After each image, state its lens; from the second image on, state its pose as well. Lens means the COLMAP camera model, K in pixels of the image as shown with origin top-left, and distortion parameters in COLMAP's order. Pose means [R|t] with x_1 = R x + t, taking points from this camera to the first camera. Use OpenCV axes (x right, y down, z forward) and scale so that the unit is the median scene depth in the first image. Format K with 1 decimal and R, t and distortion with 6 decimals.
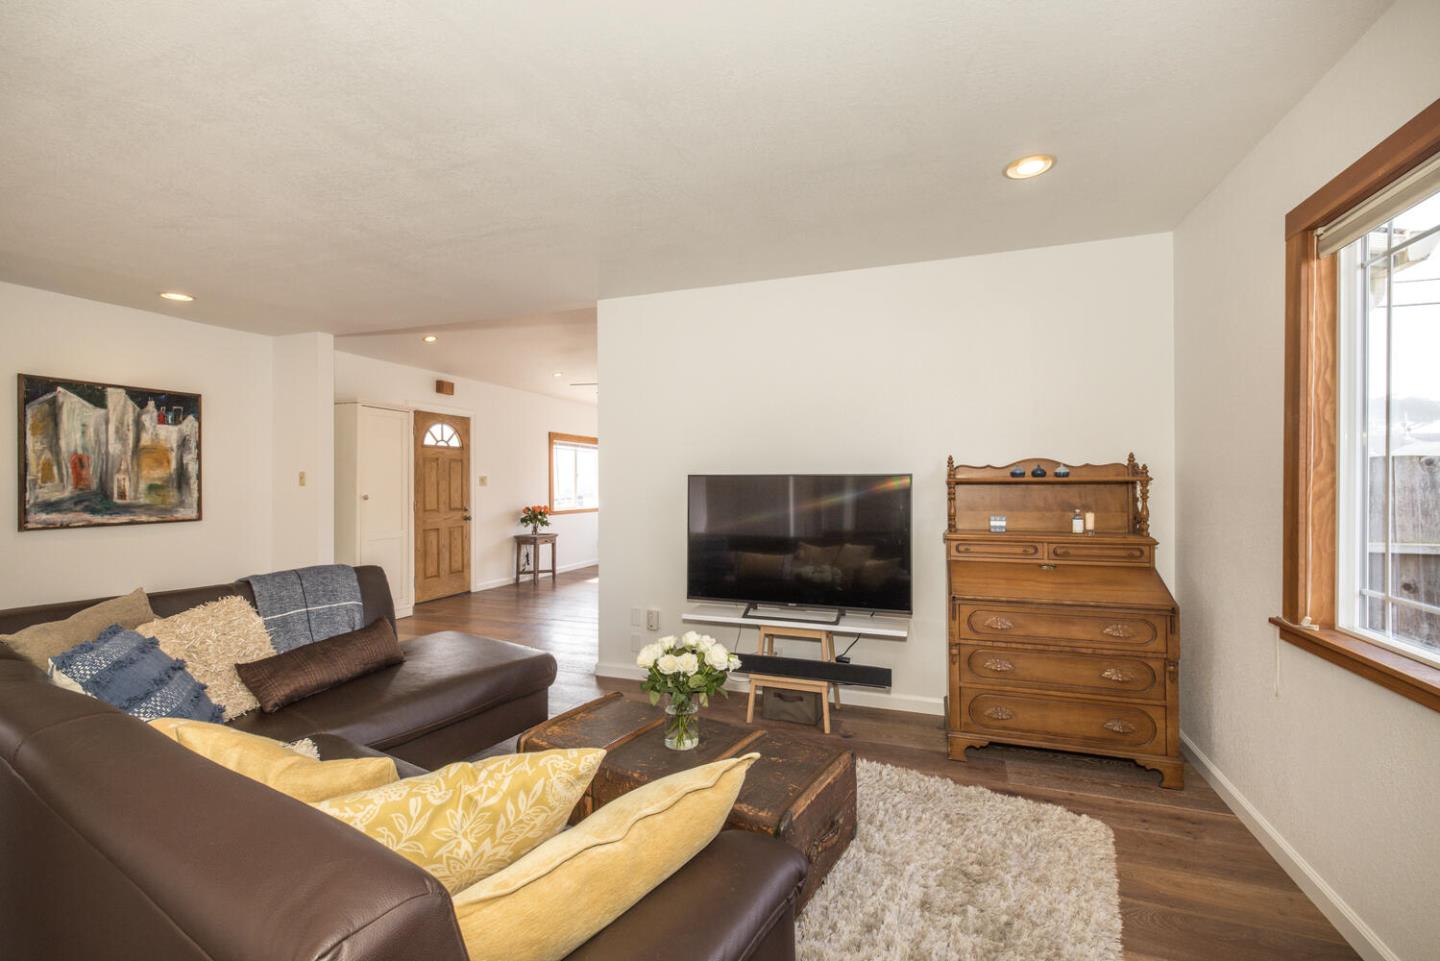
lens RADIAL K [[607.3, 0, 721.4], [0, 607.3, 483.3], [0, 0, 1]] dist [0.002151, 0.000192]
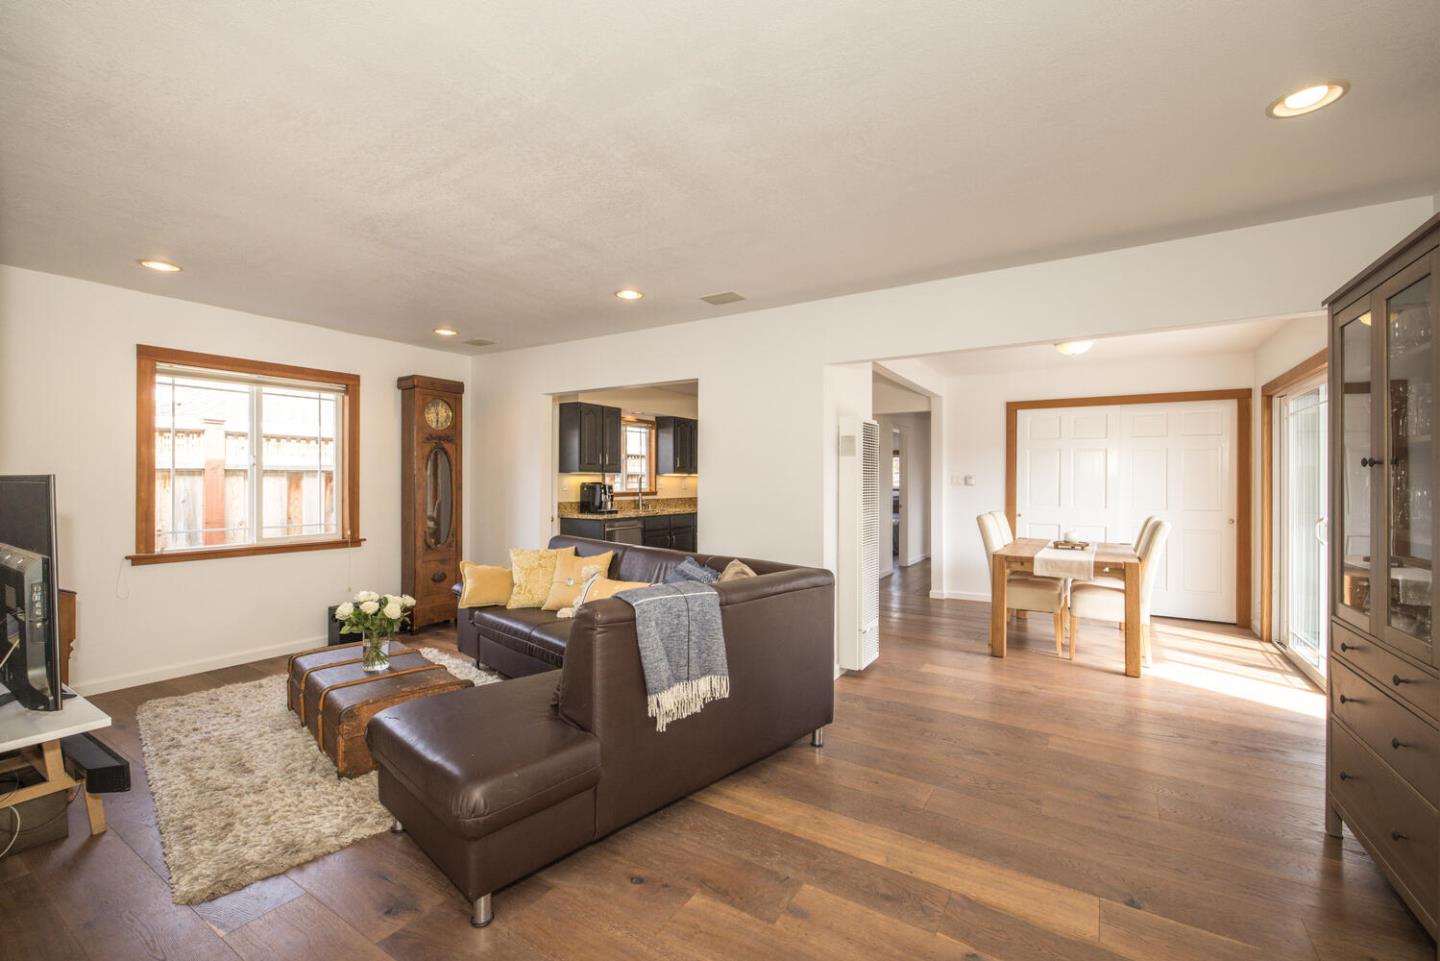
lens RADIAL K [[607.3, 0, 719.5], [0, 607.3, 482.8], [0, 0, 1]] dist [0.002151, 0.000192]
pose [[-0.976306, -0.002099, 0.216384, -0.610367], [0.000893, 0.999905, 0.013730, -0.012187], [-0.216392, 0.013598, -0.976212, 1.175286]]
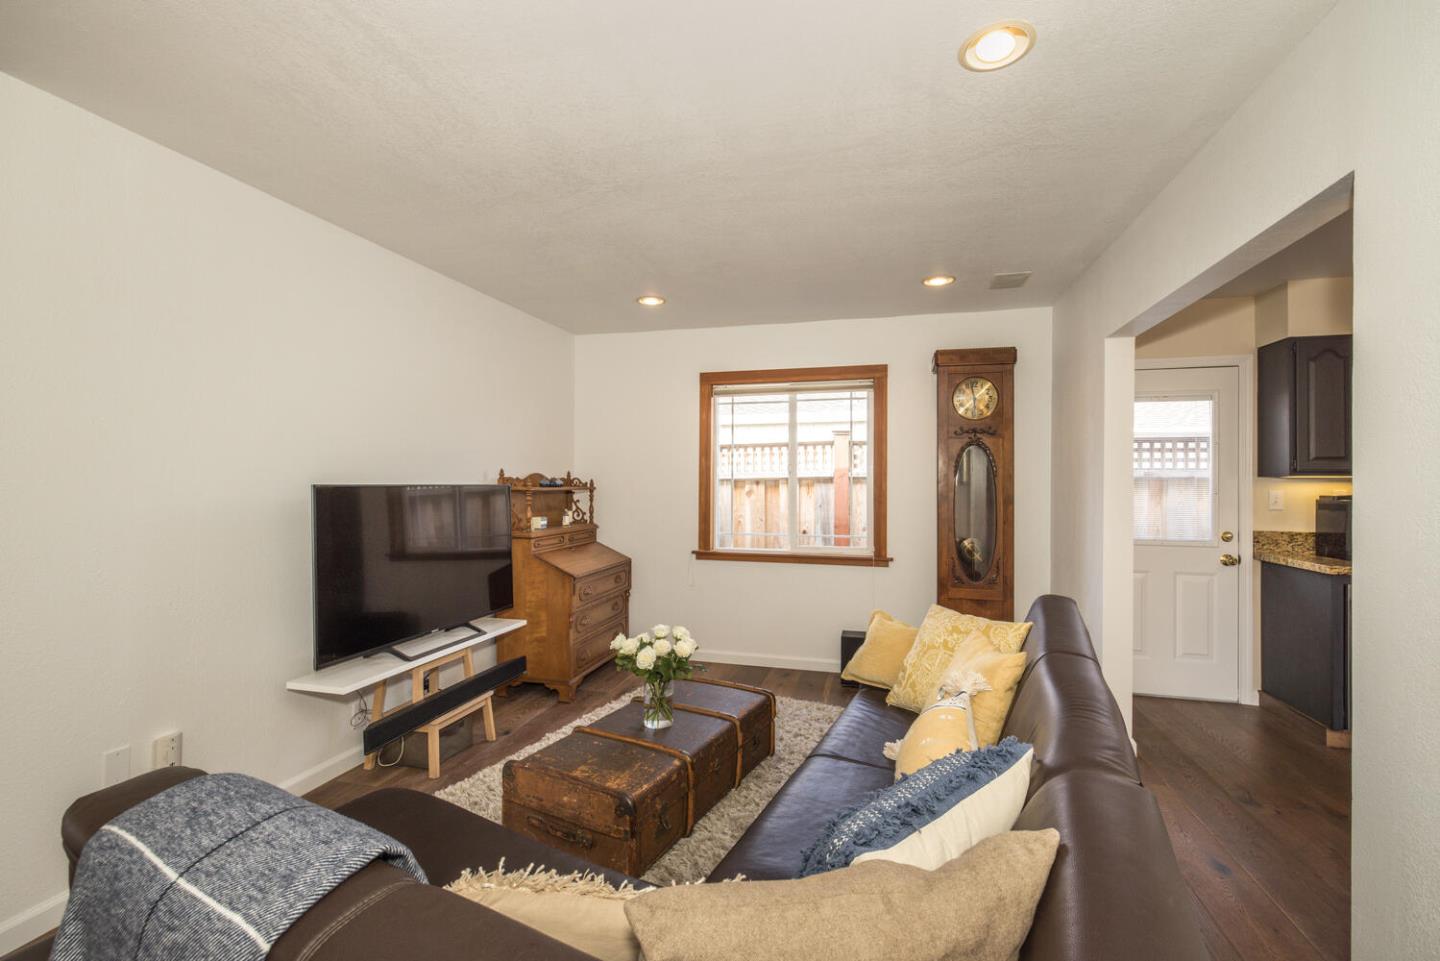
lens RADIAL K [[637.2, 0, 715.6], [0, 637.2, 477.2], [0, 0, 1]] dist [0.000090, -0.001889]
pose [[-0.079882, 0.009904, 0.996755, -0.690969], [0.005487, 0.999940, -0.009496, -0.012085], [-0.996789, 0.004710, -0.079931, 0.536593]]
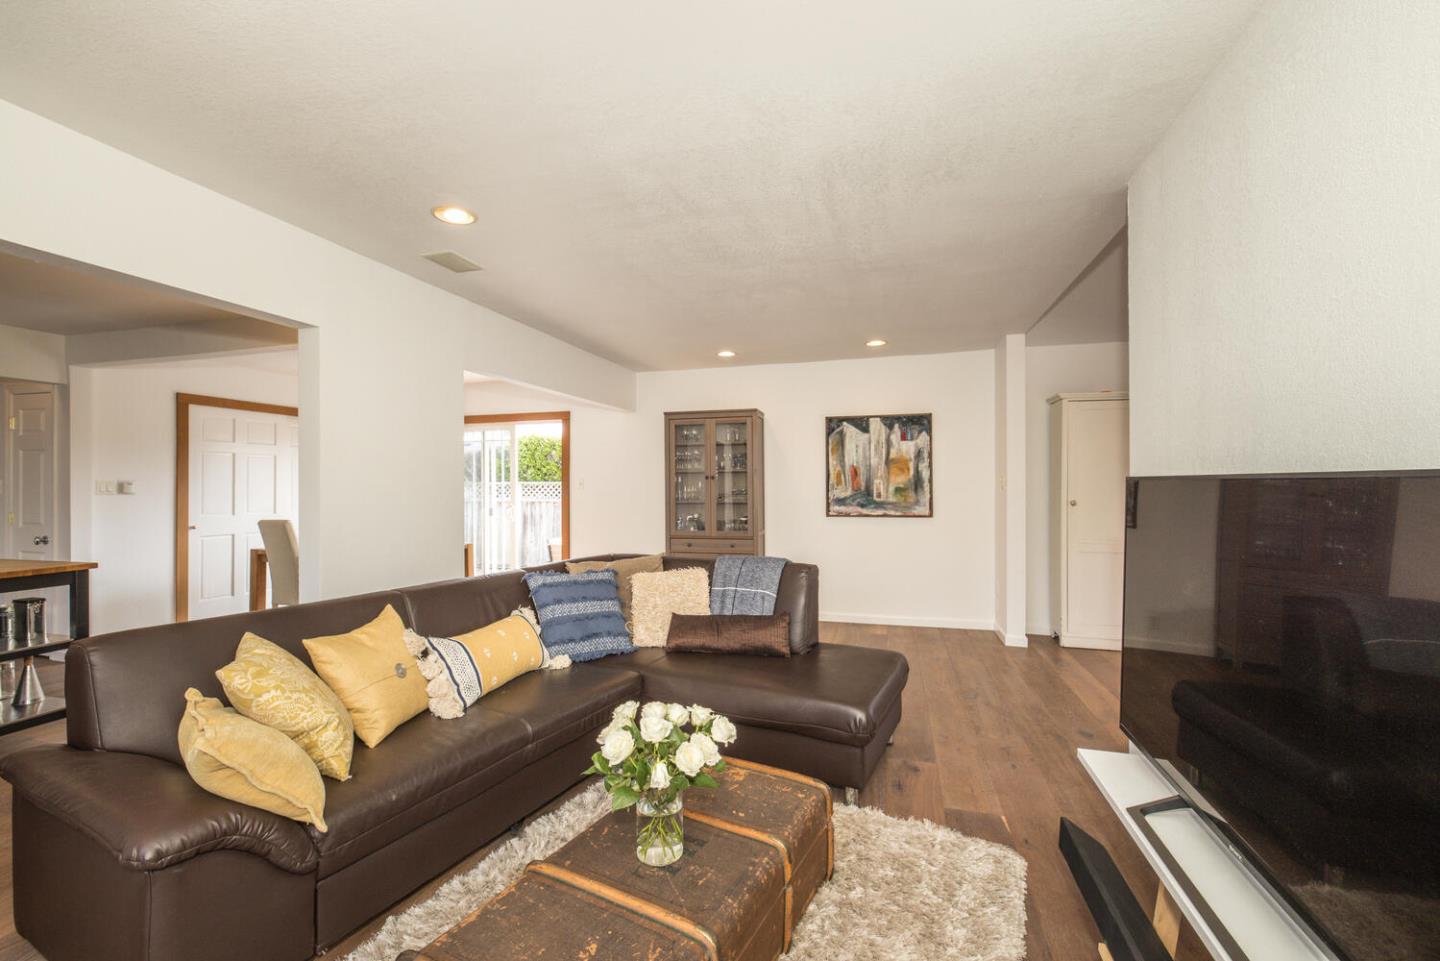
lens RADIAL K [[607.3, 0, 713.1], [0, 607.3, 482.1], [0, 0, 1]] dist [0.002151, 0.000192]
pose [[0.058431, -0.002334, -0.998289, 0.358862], [-0.001528, 0.999996, -0.002427, -0.005513], [0.998290, 0.001668, 0.058427, 0.544513]]
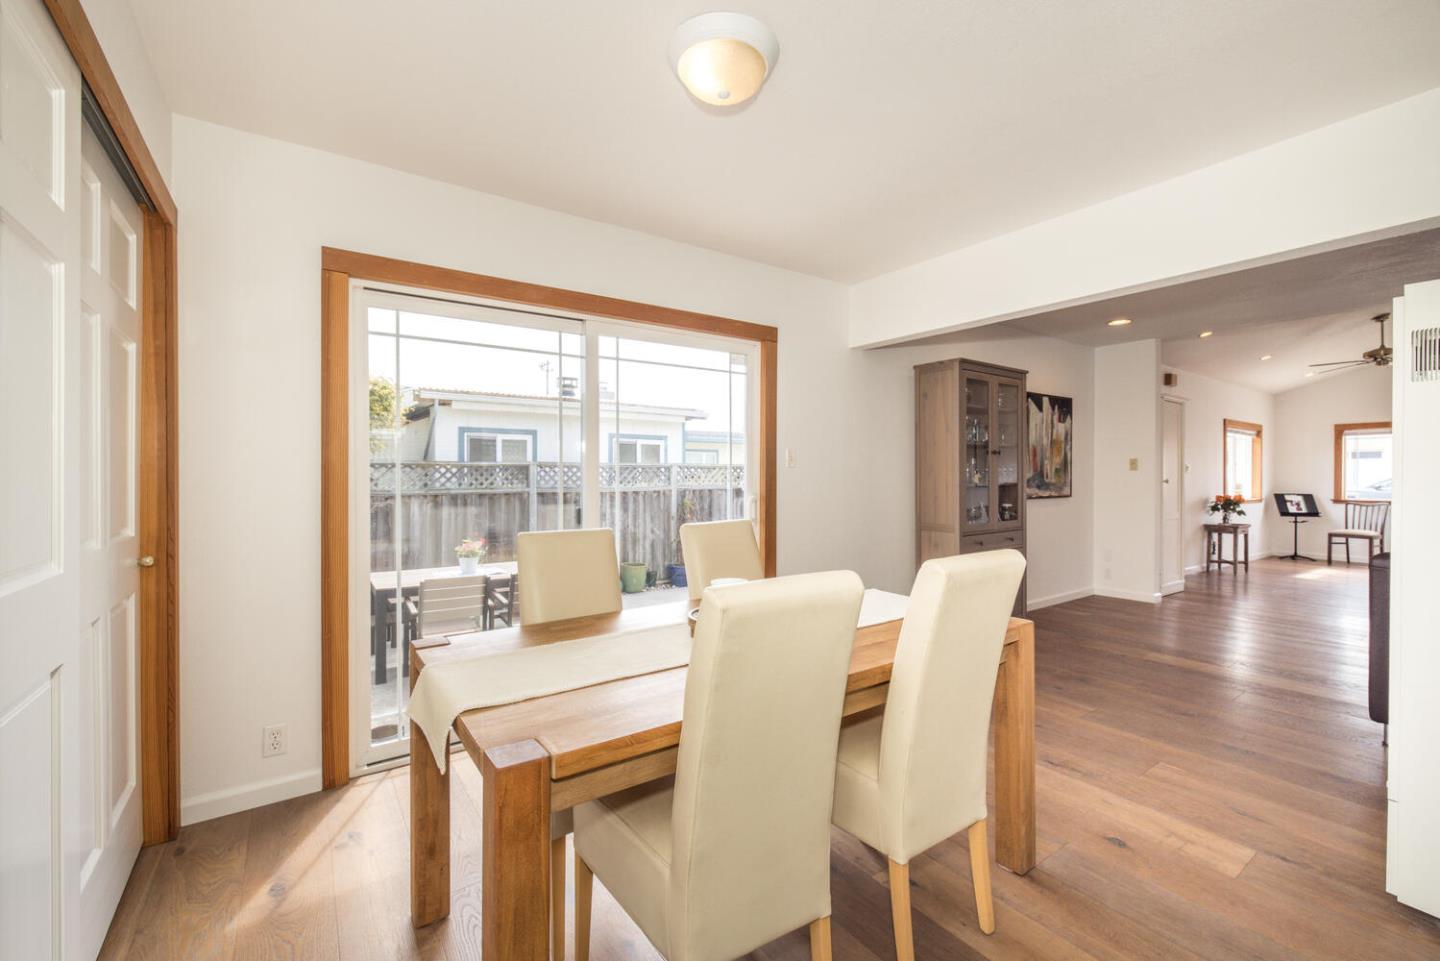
lens RADIAL K [[607.3, 0, 720.3], [0, 607.3, 475.9], [0, 0, 1]] dist [0.002151, 0.000192]
pose [[0.818288, 0.002004, -0.574805, -0.798991], [-0.003375, 0.999993, -0.001318, 0.023484], [0.574798, 0.003018, 0.818290, -0.517375]]
